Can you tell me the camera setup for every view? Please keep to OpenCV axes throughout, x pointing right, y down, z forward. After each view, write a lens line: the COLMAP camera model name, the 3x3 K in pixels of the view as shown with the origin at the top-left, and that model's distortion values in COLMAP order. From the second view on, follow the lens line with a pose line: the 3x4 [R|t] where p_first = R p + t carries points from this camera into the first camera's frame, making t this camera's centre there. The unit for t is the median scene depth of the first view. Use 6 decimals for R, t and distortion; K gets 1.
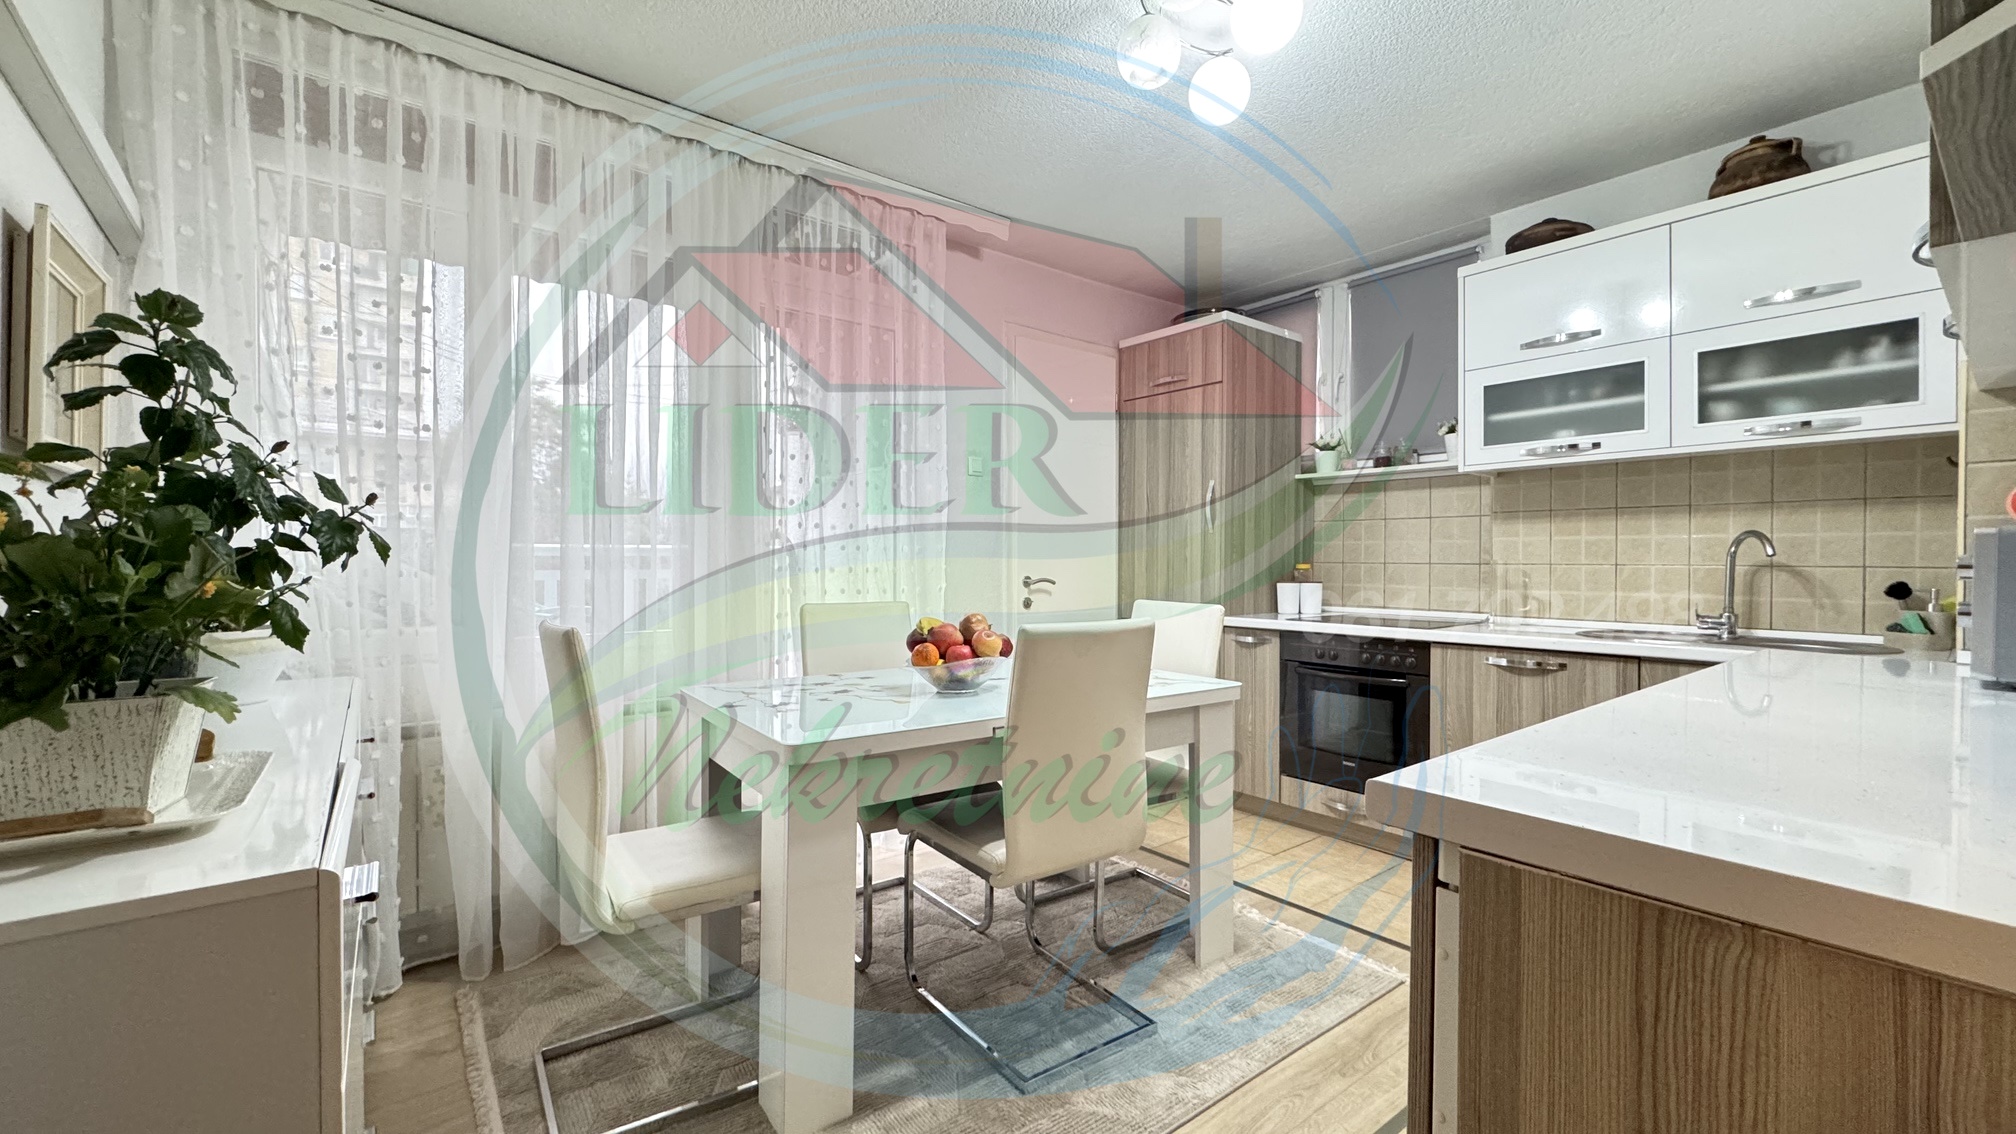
lens RADIAL K [[799.1, 0, 1026.0], [0, 799.1, 567.0], [0, 0, 1]] dist [-0.008422, -0.000406]
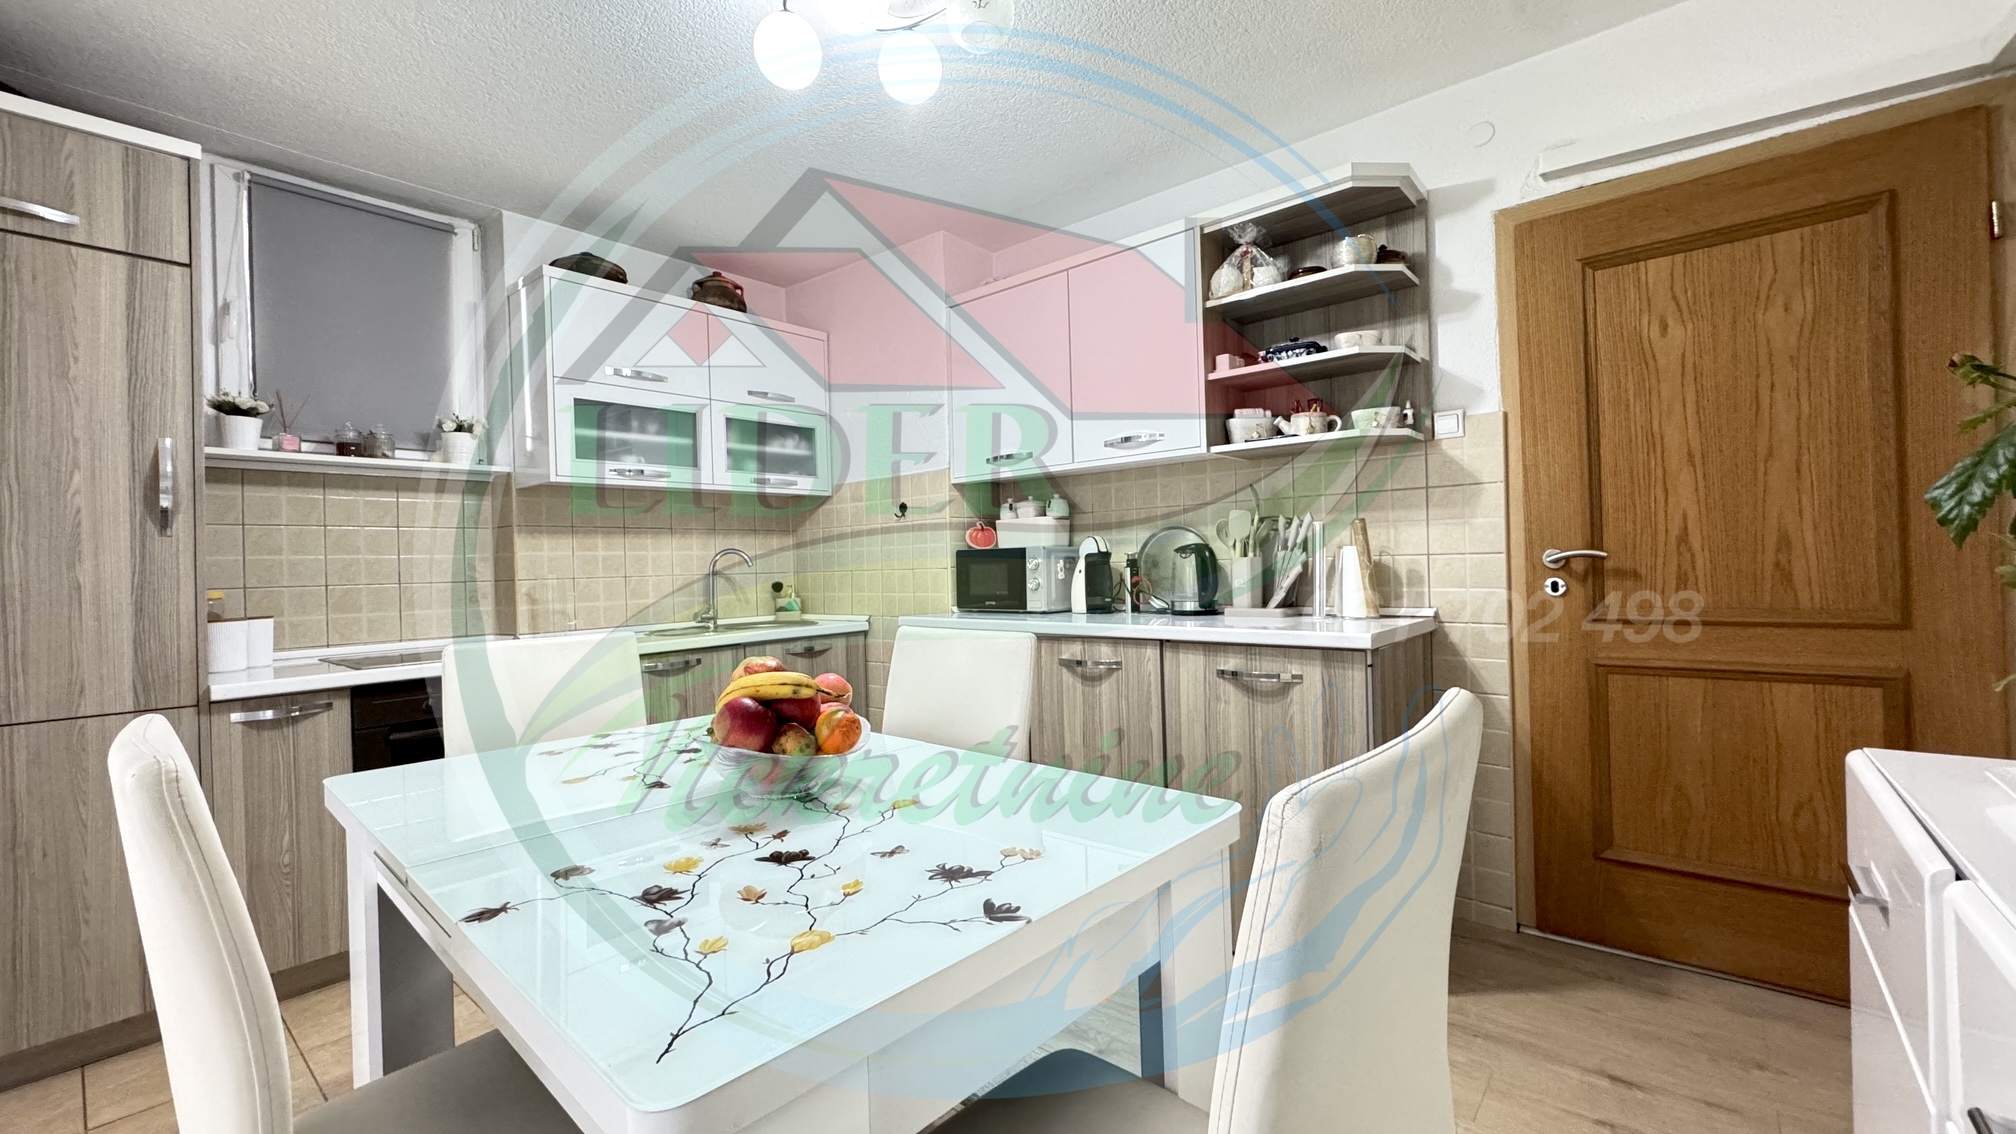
lens RADIAL K [[799.1, 0, 1017.6], [0, 799.1, 561.8], [0, 0, 1]] dist [-0.008422, -0.000406]
pose [[-0.191763, 0.002798, 0.981437, -0.512447], [0.036602, 0.999321, 0.004303, -0.008530], [-0.980759, 0.036748, -0.191735, 0.677421]]
